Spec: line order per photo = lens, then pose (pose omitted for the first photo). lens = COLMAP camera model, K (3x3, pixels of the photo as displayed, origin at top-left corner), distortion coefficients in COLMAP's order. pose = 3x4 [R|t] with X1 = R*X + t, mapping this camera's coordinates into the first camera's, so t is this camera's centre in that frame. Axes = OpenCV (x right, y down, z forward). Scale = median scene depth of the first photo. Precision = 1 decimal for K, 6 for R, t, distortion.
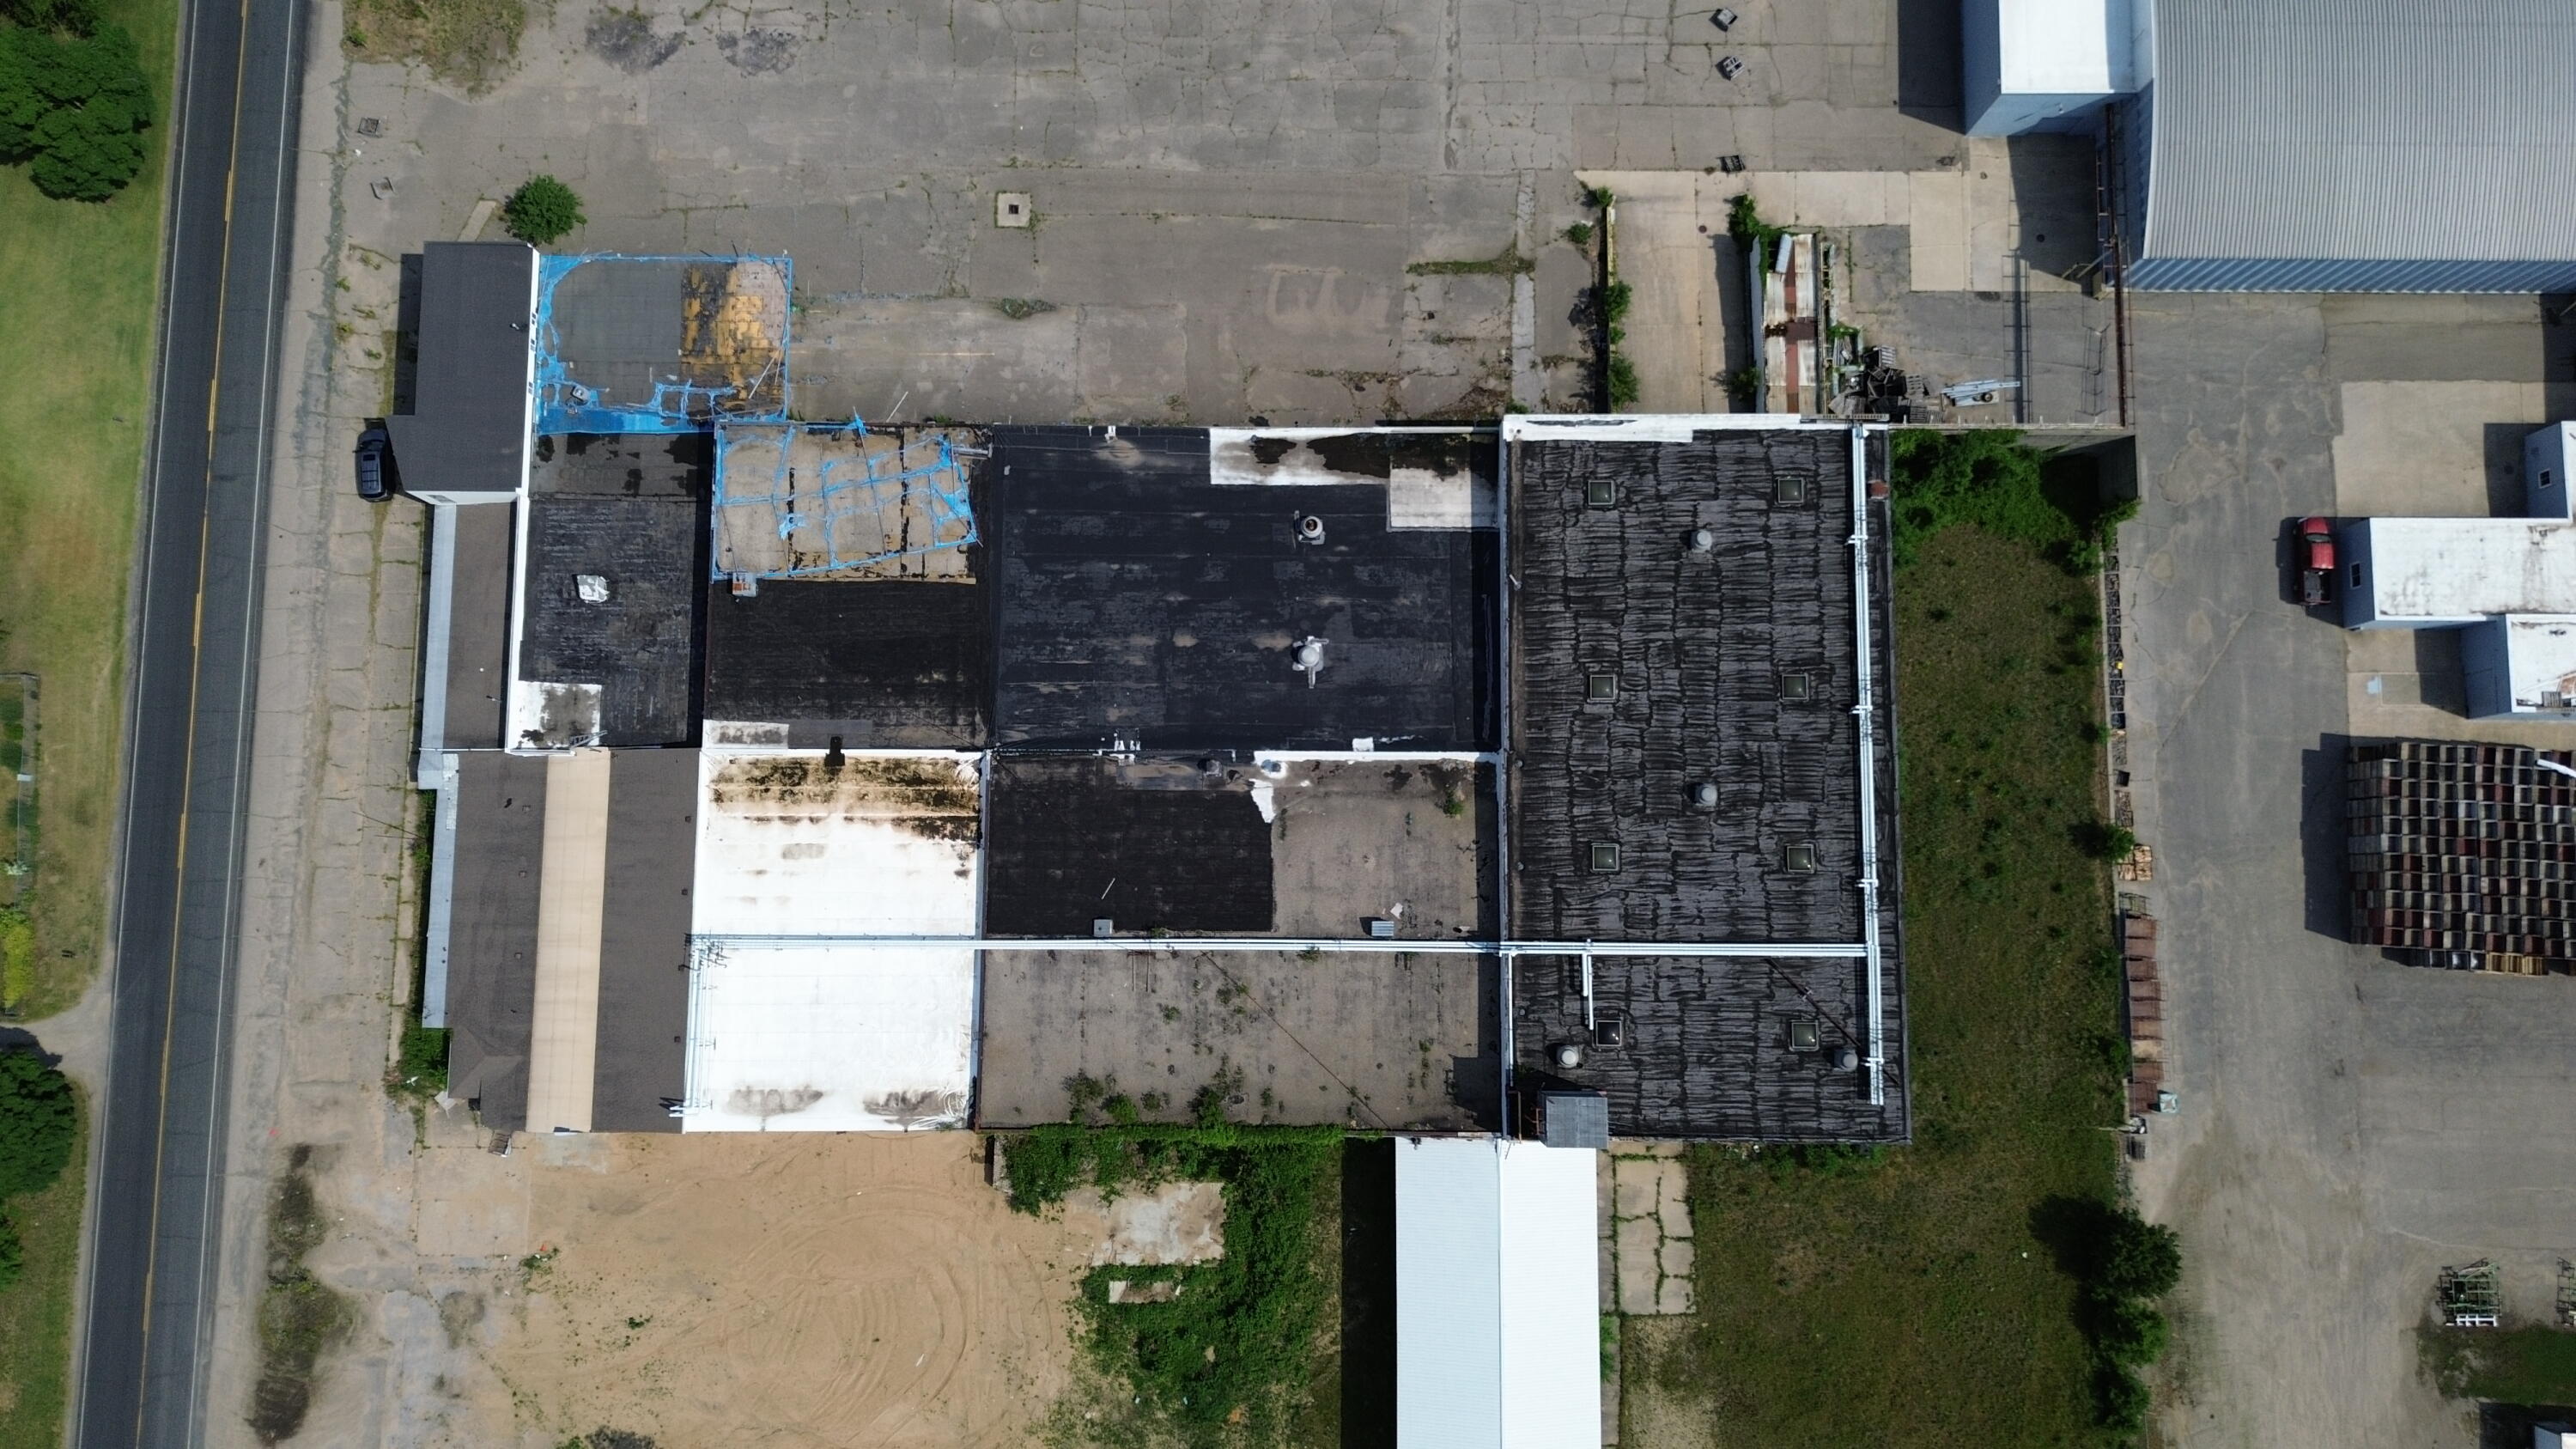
lens RADIAL K [[1806.3, 0, 1288.0], [0, 1806.3, 722.0], [0, 0, 1]] dist [-0.009498, -0.013350]
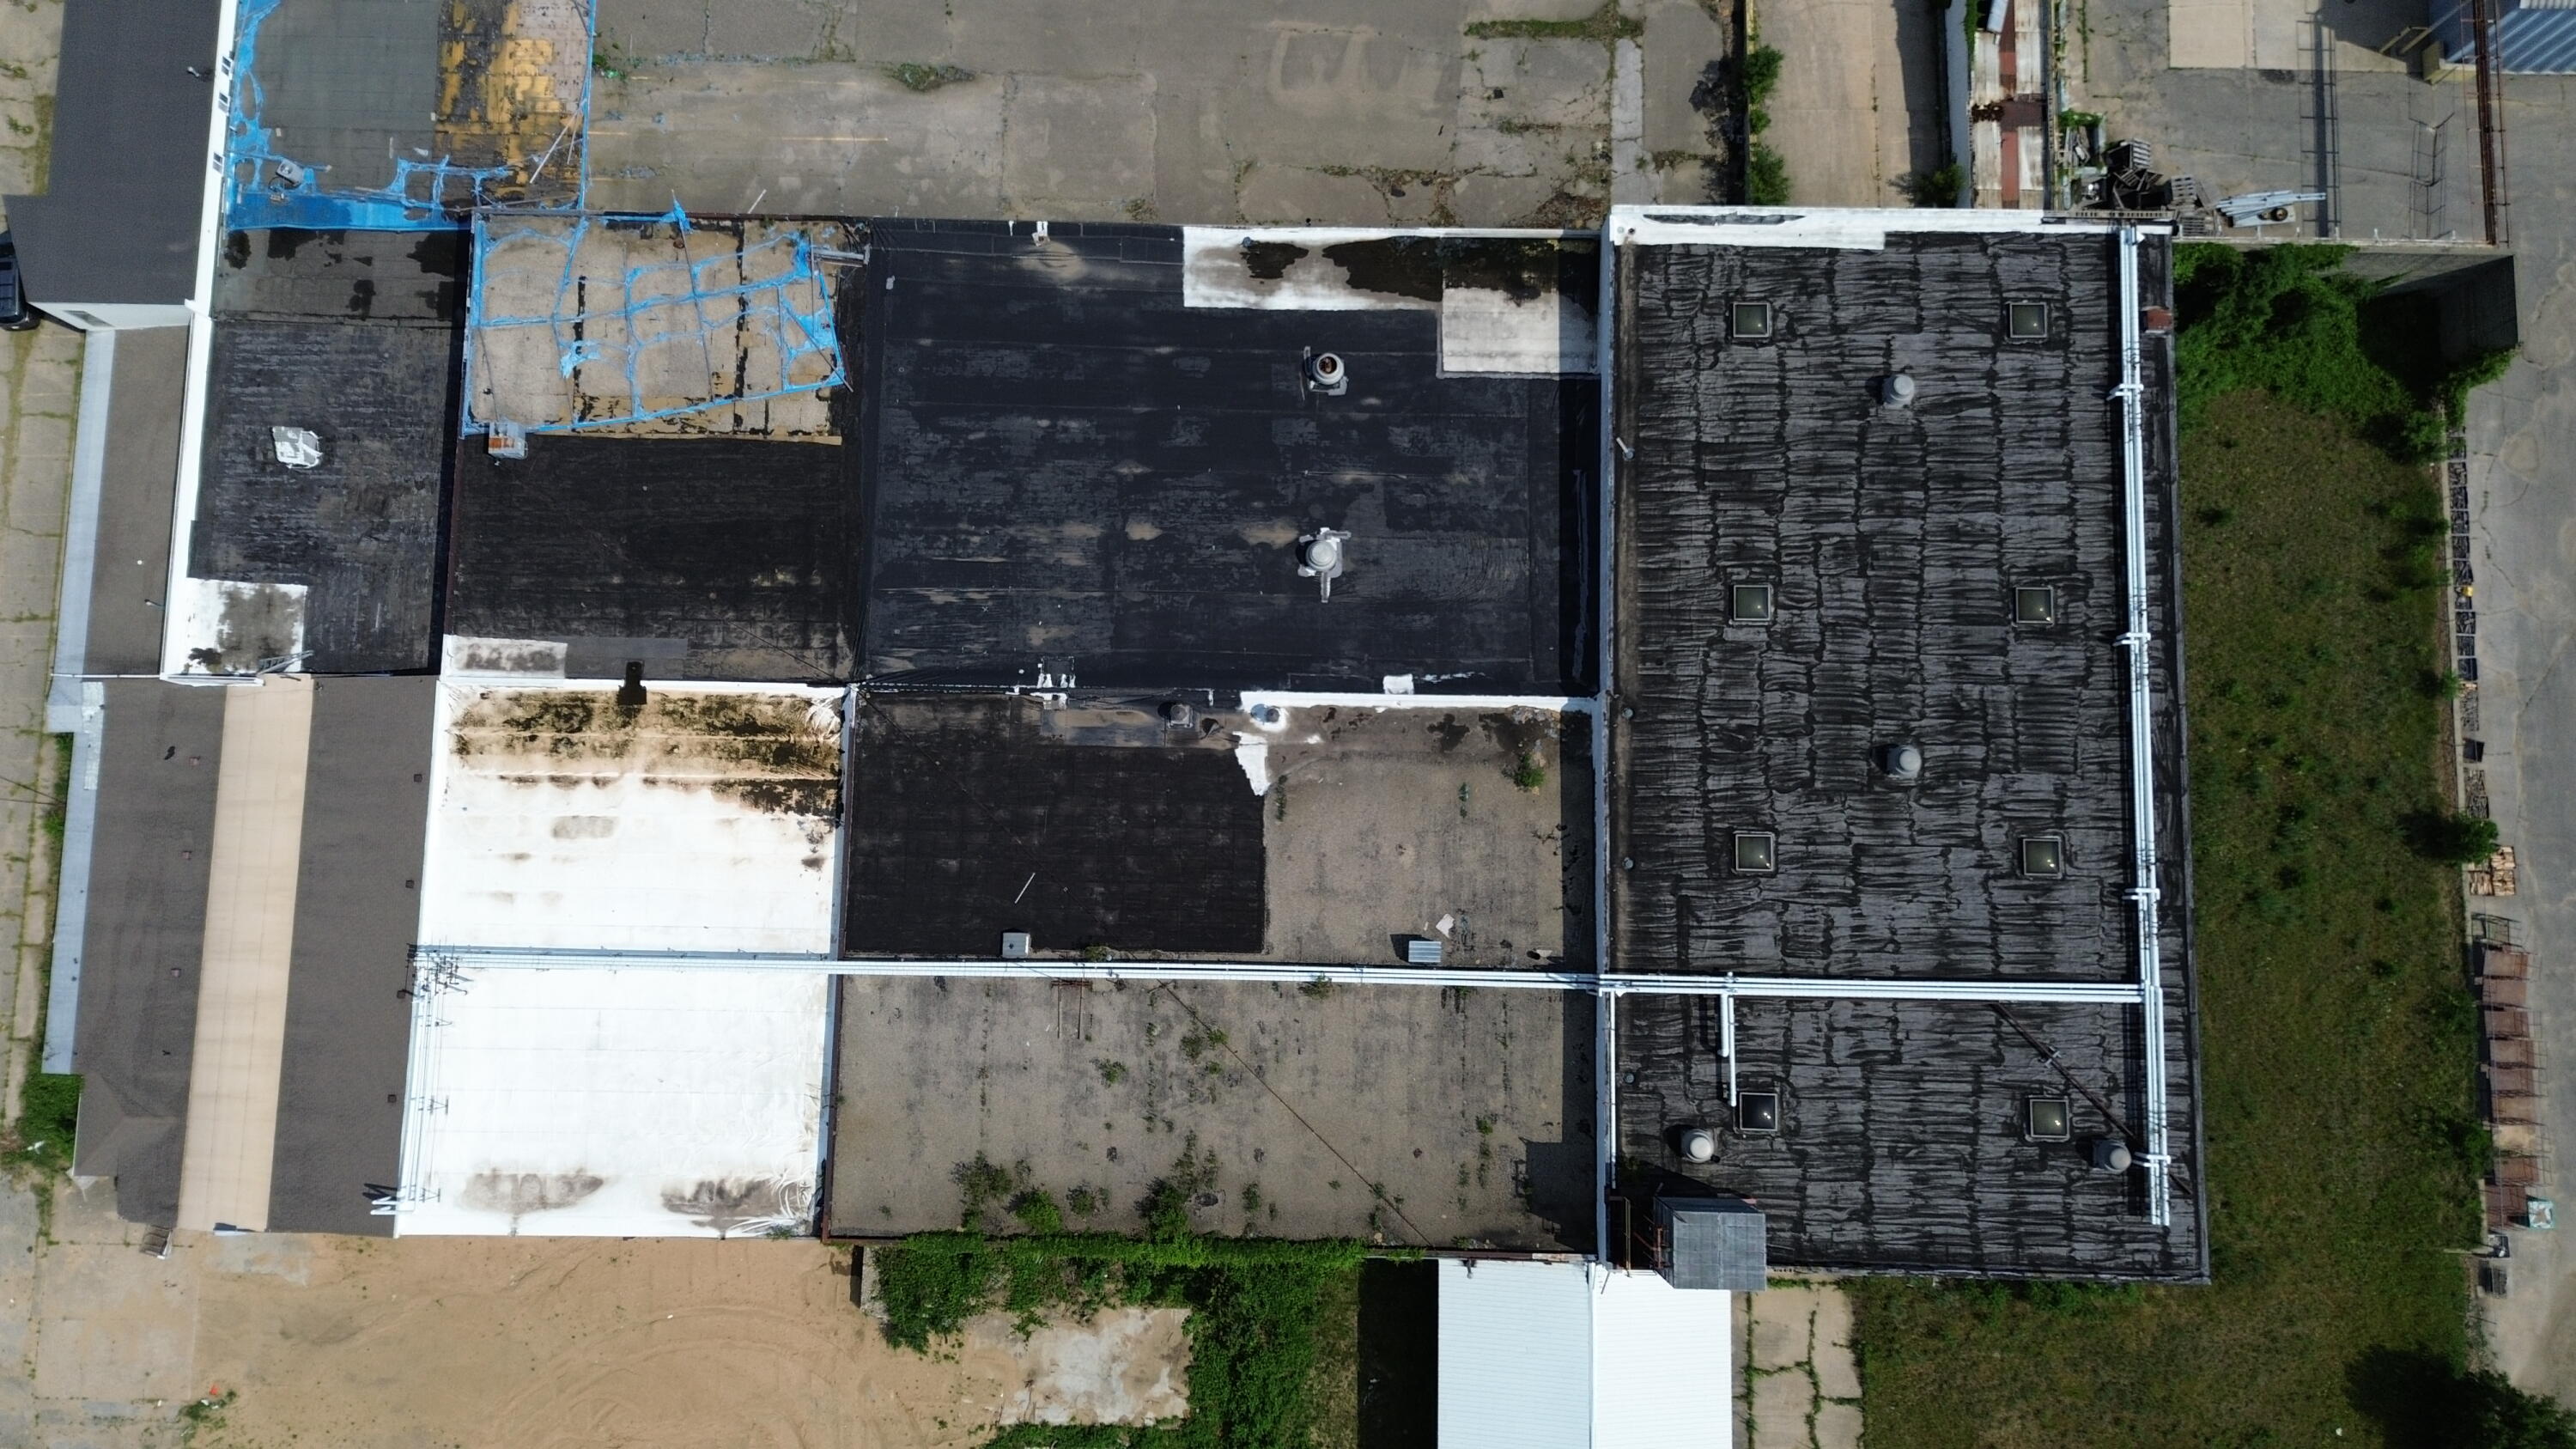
lens RADIAL K [[1806.3, 0, 1292.2], [0, 1806.3, 728.8], [0, 0, 1]] dist [-0.009498, -0.013350]
pose [[0.999907, 0.013562, -0.001420, 0.002104], [-0.013559, 0.999906, 0.001879, 0.028351], [0.001446, -0.001859, 0.999997, 0.304246]]
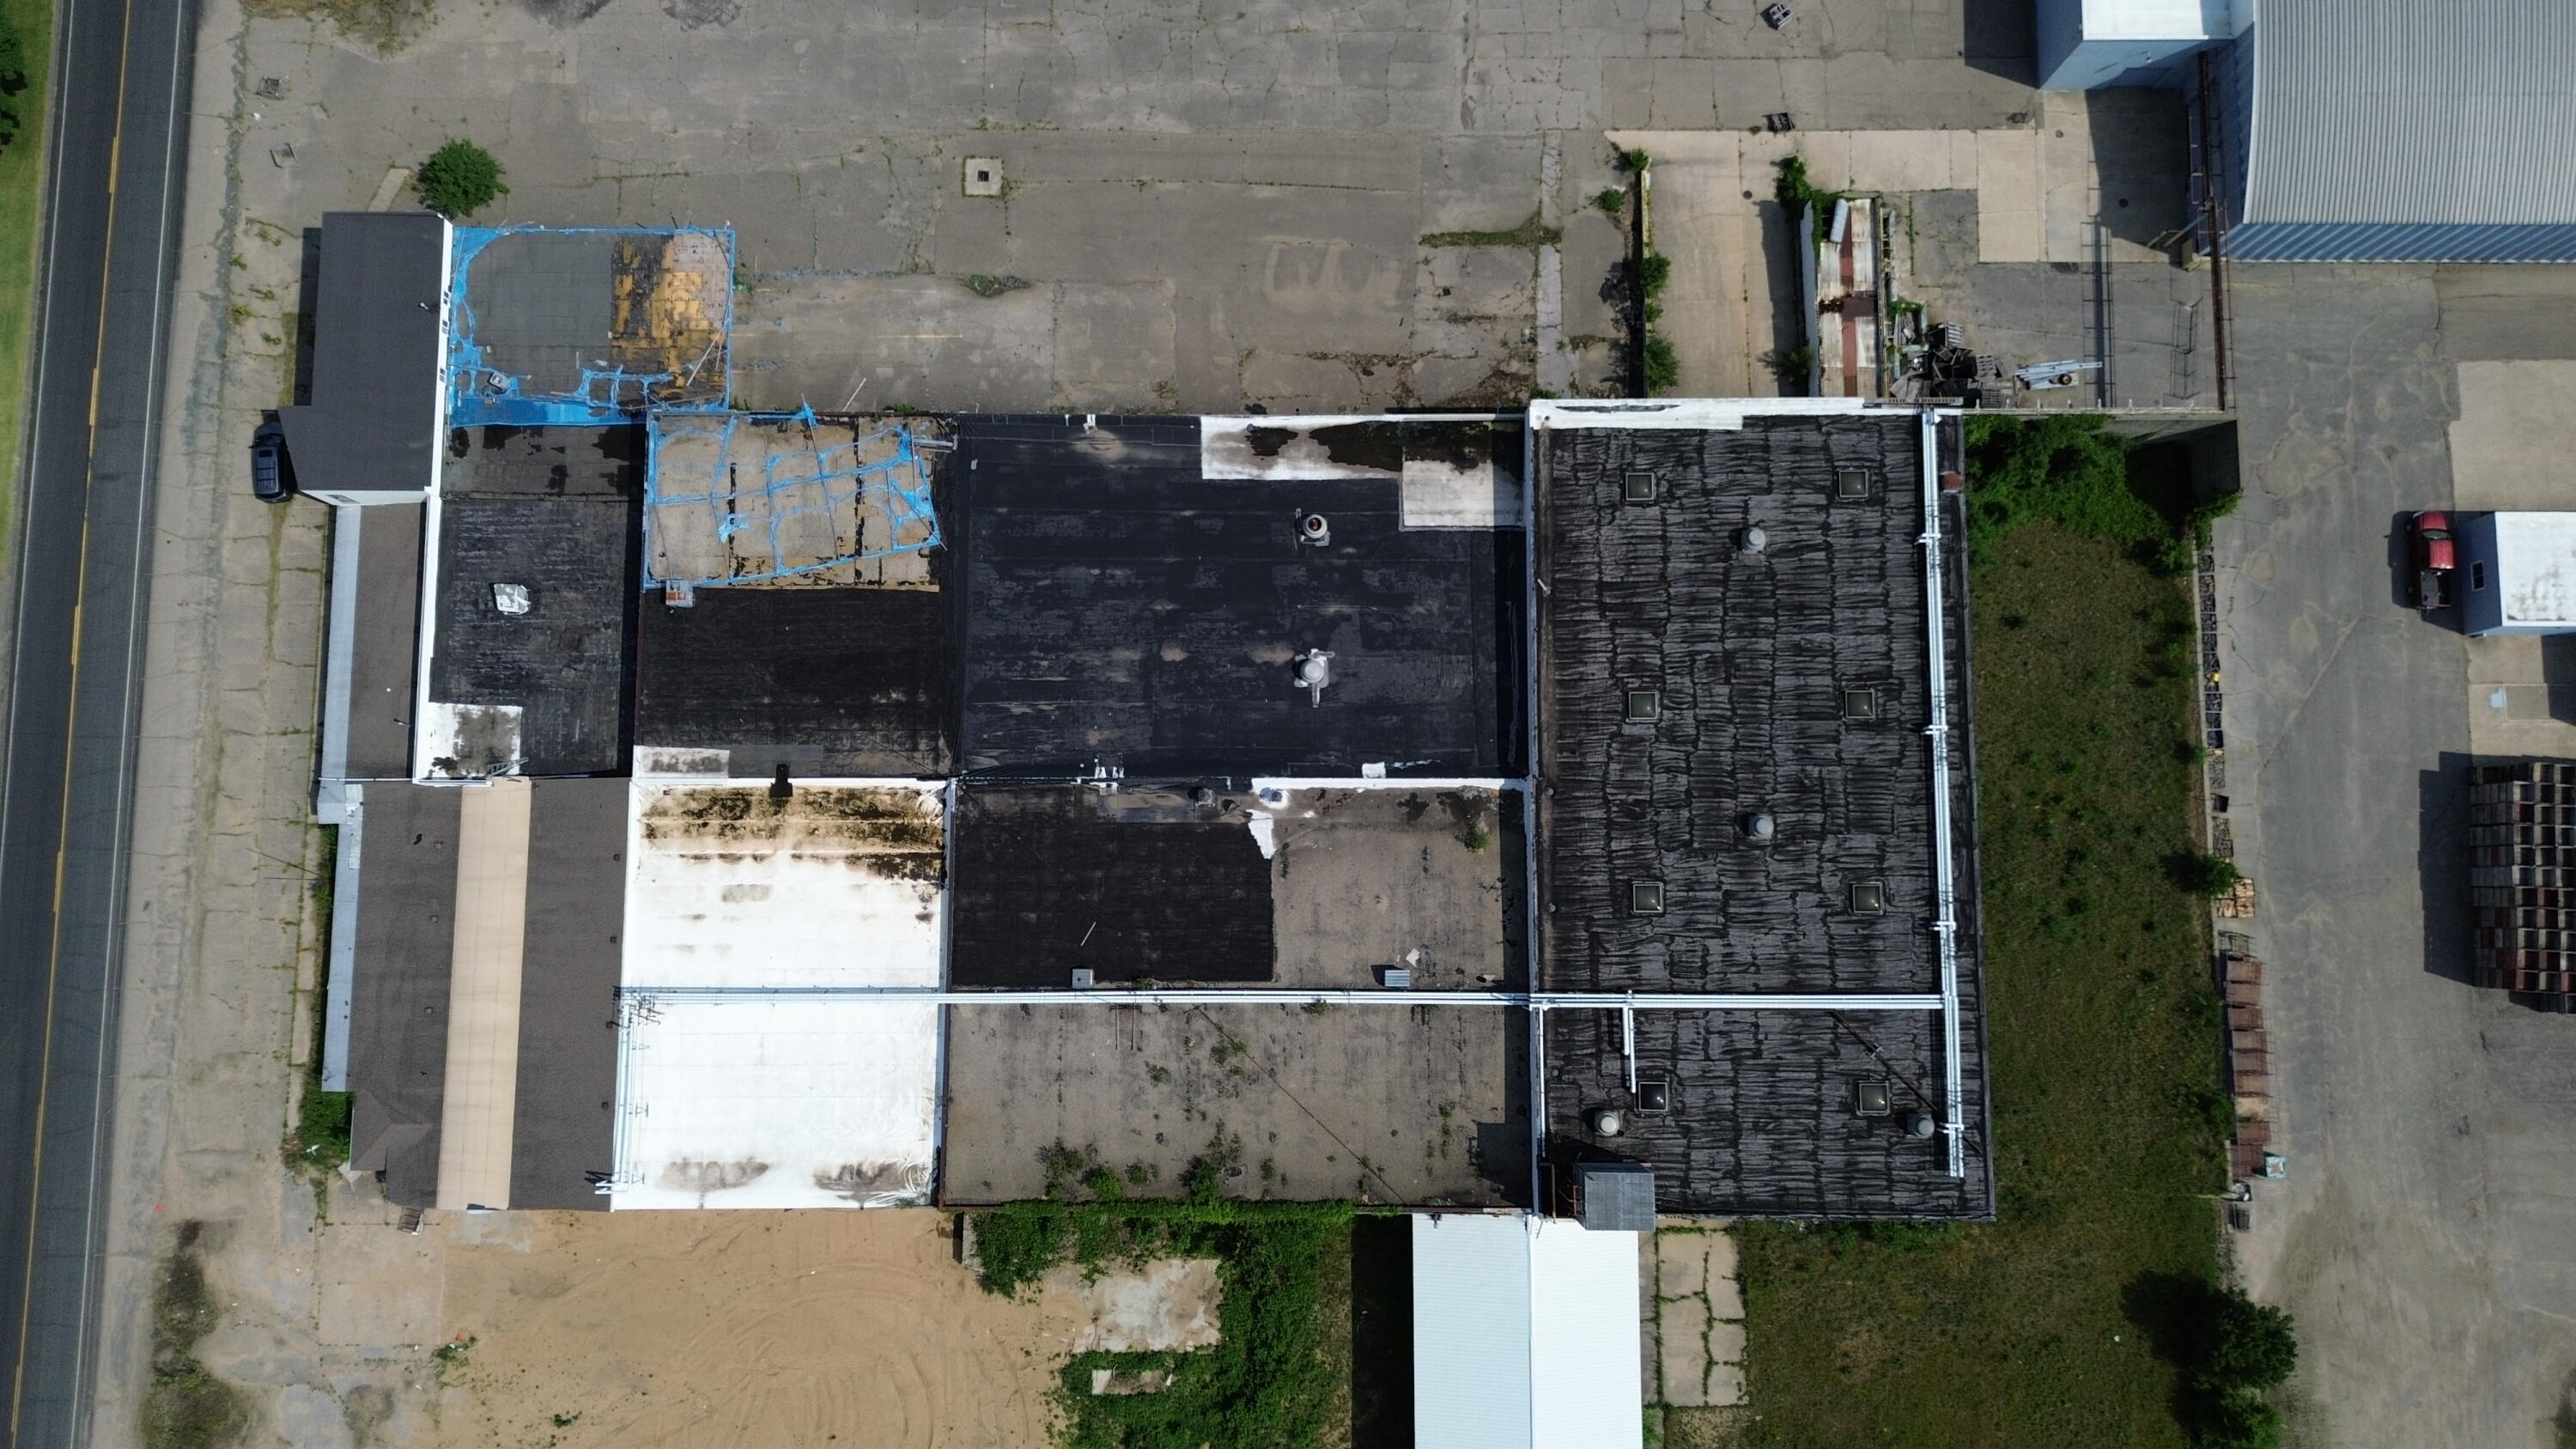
lens RADIAL K [[1806.3, 0, 1289.4], [0, 1806.3, 719.6], [0, 0, 1]] dist [-0.009498, -0.013350]
pose [[0.999992, -0.003994, -0.000401, 0.000316], [0.003993, 0.999991, -0.001369, -0.011320], [0.000407, 0.001368, 0.999999, 0.106304]]
